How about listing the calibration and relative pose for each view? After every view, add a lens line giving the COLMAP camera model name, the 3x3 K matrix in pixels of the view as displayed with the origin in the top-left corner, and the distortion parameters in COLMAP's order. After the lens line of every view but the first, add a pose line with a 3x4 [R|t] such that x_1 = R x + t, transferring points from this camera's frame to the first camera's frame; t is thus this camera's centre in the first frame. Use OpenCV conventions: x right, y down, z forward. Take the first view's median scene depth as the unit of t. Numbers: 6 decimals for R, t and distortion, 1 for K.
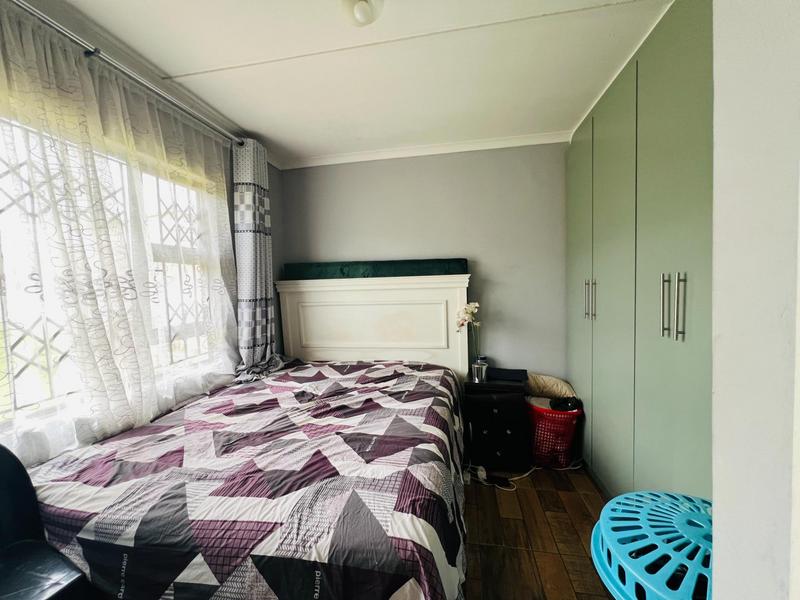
lens RADIAL K [[319.2, 0, 400.0], [0, 319.2, 300.0], [0, 0, 1]] dist [-0.003137, 0.000262]
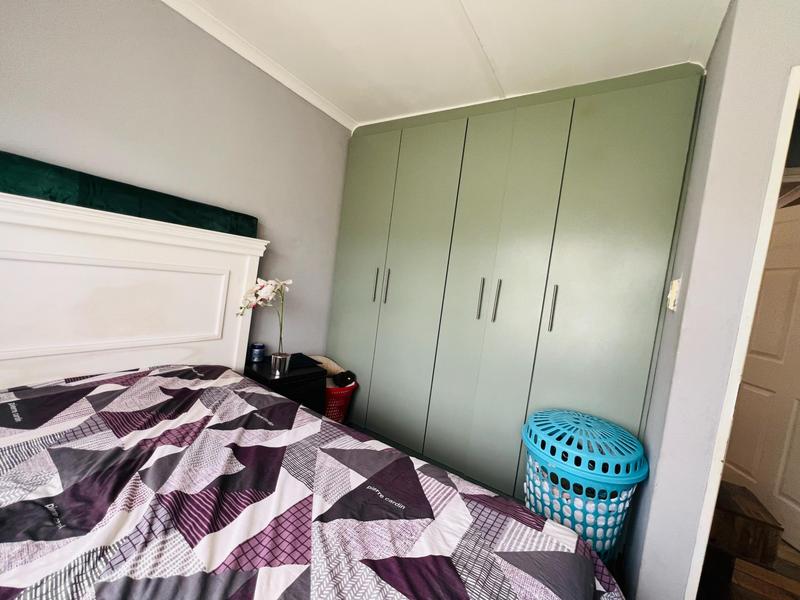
lens RADIAL K [[319.2, 0, 400.0], [0, 319.2, 300.0], [0, 0, 1]] dist [-0.003137, 0.000262]
pose [[0.380581, 0.008216, 0.924711, -0.421936], [-0.095677, 0.994944, 0.030537, 0.008549], [-0.919785, -0.100096, 0.379443, 0.455894]]
